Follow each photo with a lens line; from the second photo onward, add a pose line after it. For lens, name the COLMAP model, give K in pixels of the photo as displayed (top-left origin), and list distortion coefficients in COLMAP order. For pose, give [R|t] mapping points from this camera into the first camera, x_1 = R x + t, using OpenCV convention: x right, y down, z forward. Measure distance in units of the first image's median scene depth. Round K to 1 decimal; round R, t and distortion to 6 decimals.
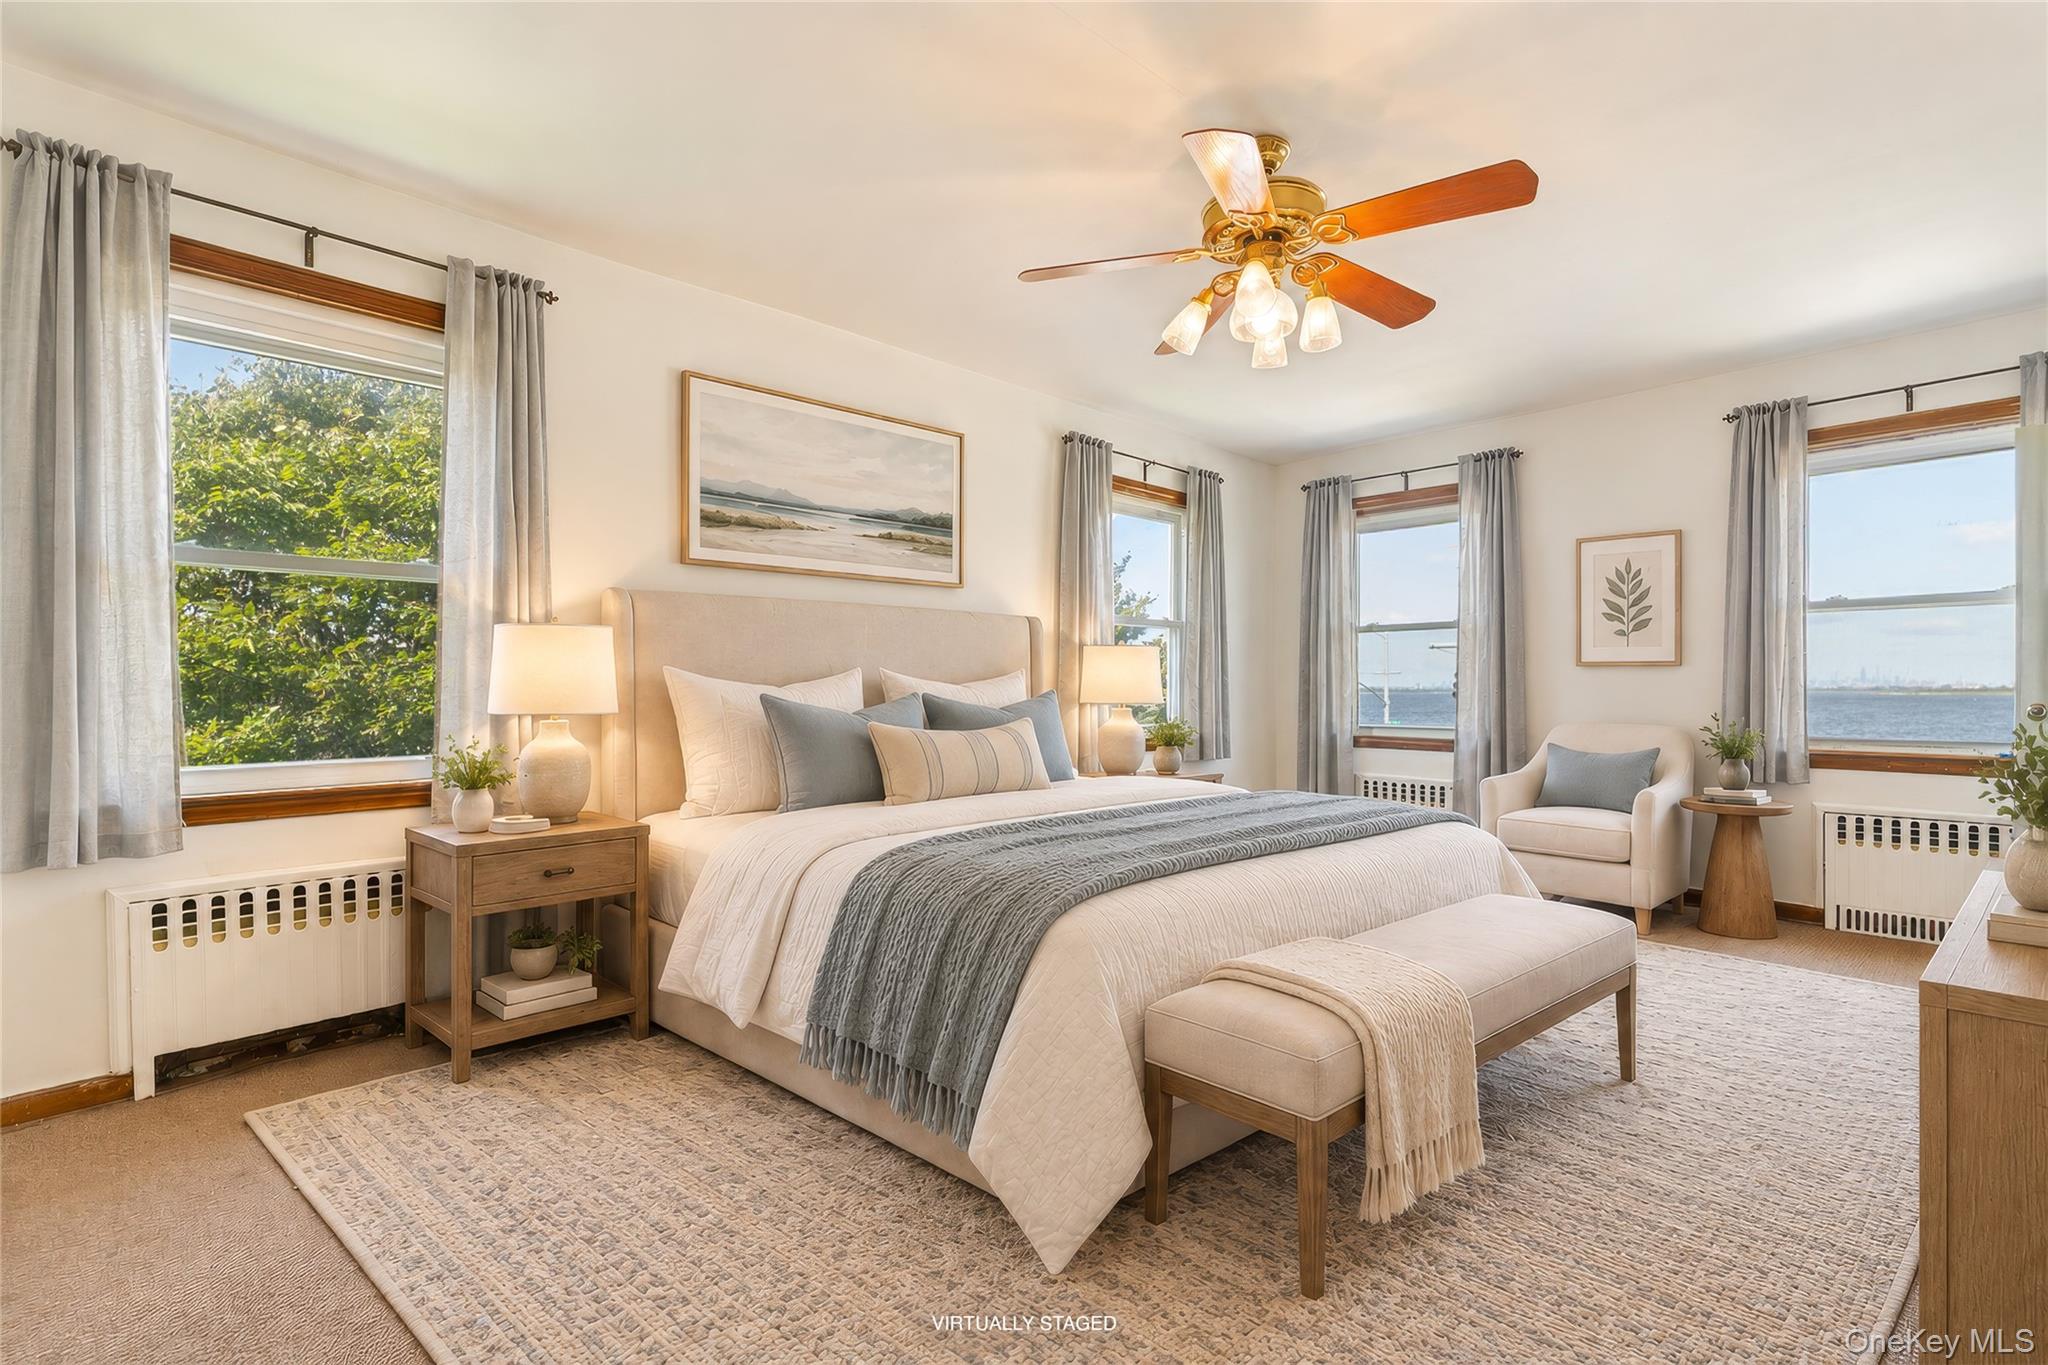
lens RADIAL K [[937.6, 0, 1018.8], [0, 937.6, 688.5], [0, 0, 1]] dist [0.001017, 0.000361]
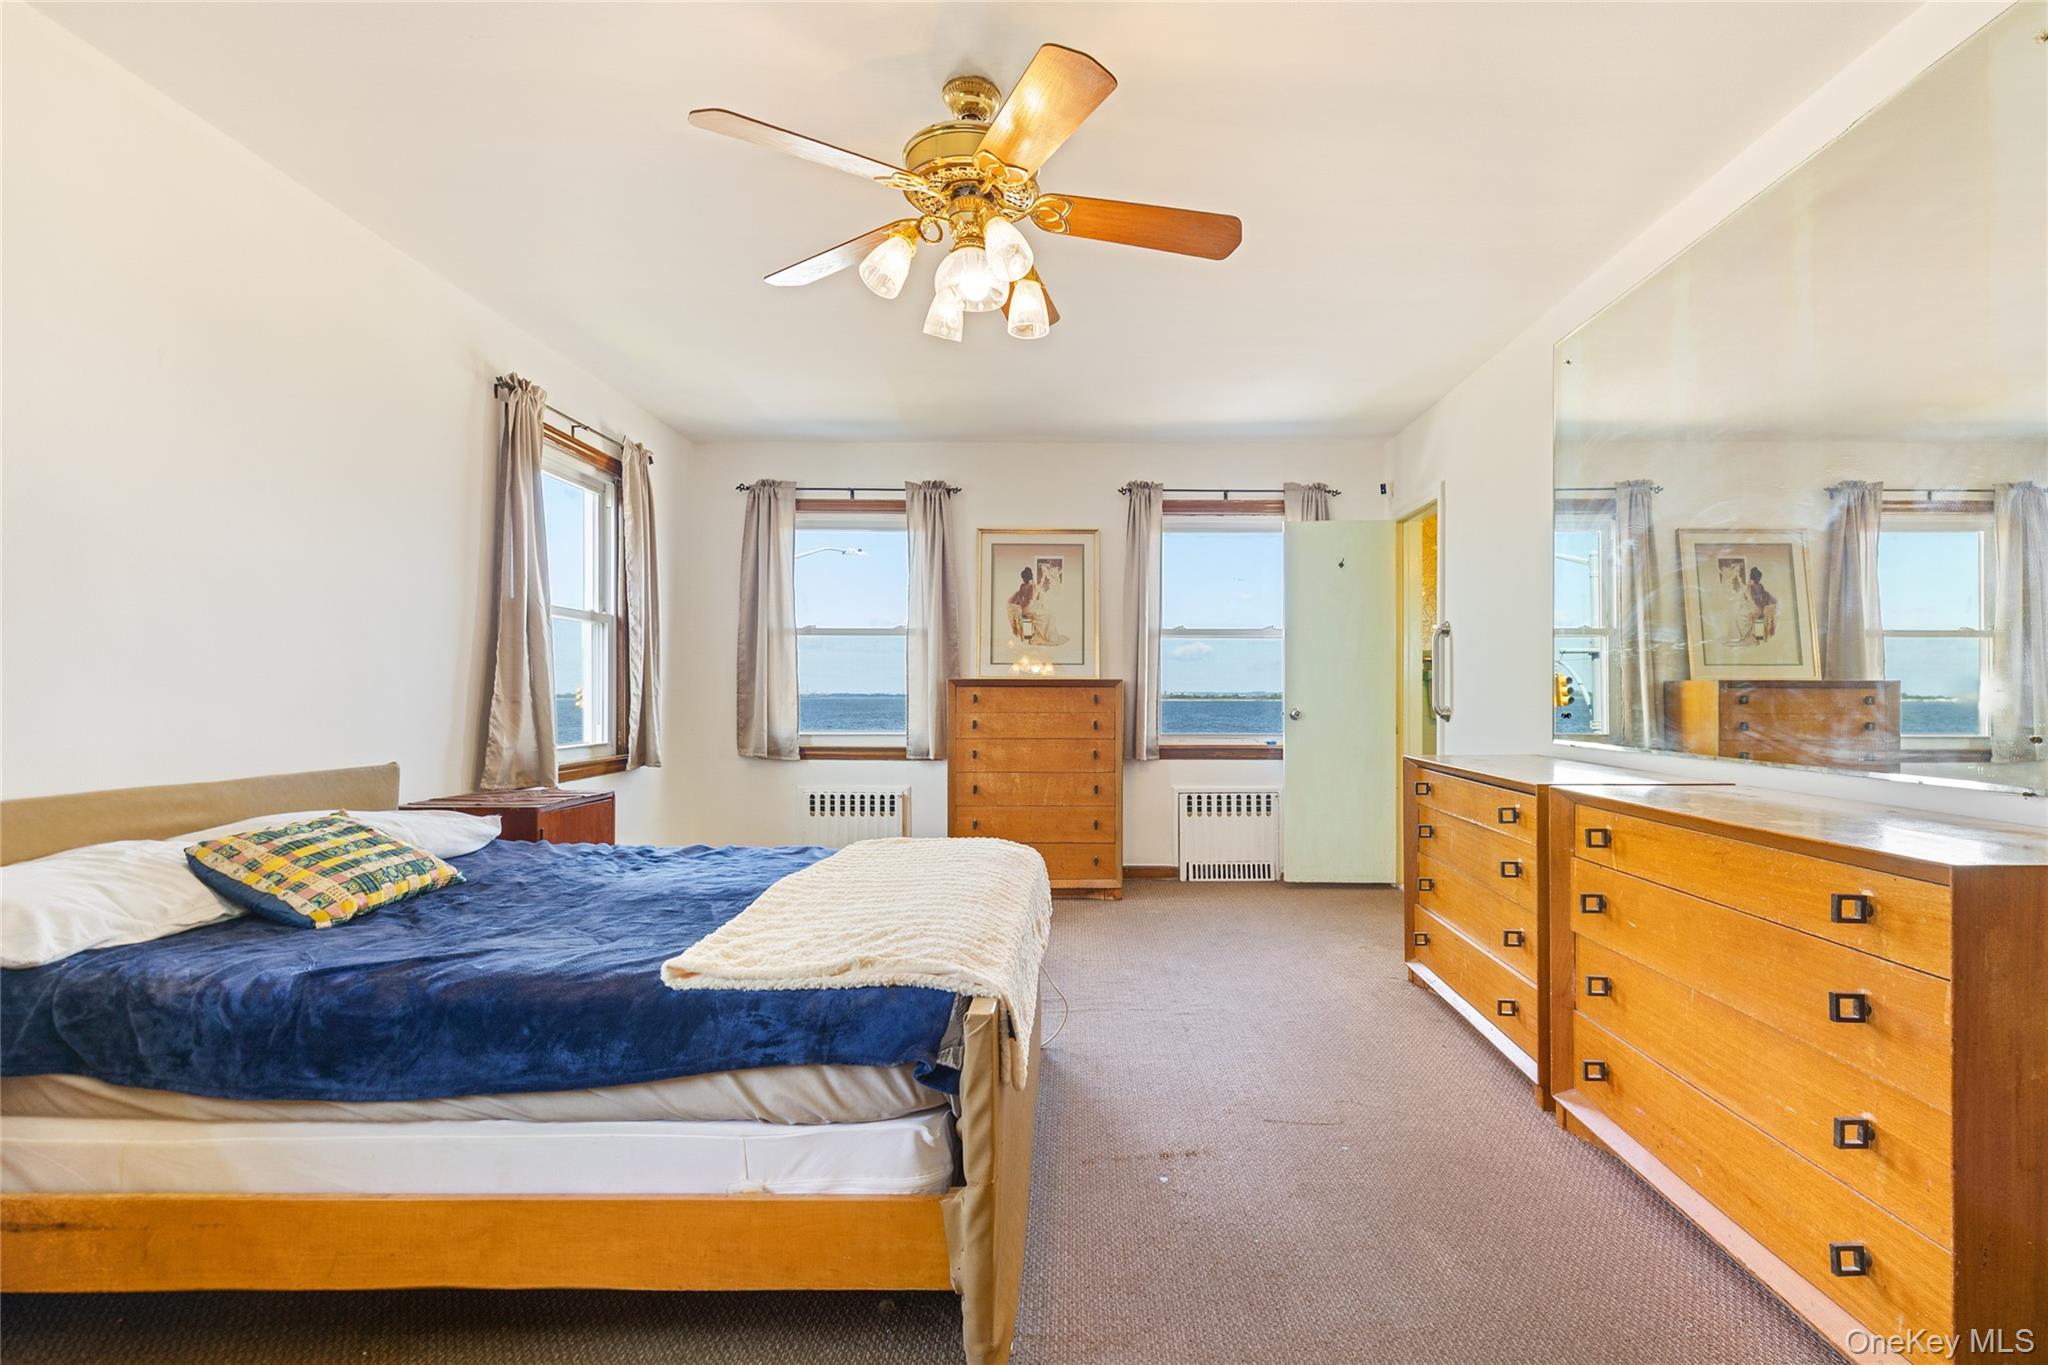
lens RADIAL K [[937.6, 0, 1025.3], [0, 937.6, 687.8], [0, 0, 1]] dist [0.001017, 0.000361]
pose [[0.675989, 0.010567, 0.736836, -0.200095], [-0.002264, 0.999922, -0.012263, 0.000607], [-0.736908, 0.006621, 0.675960, 0.207392]]
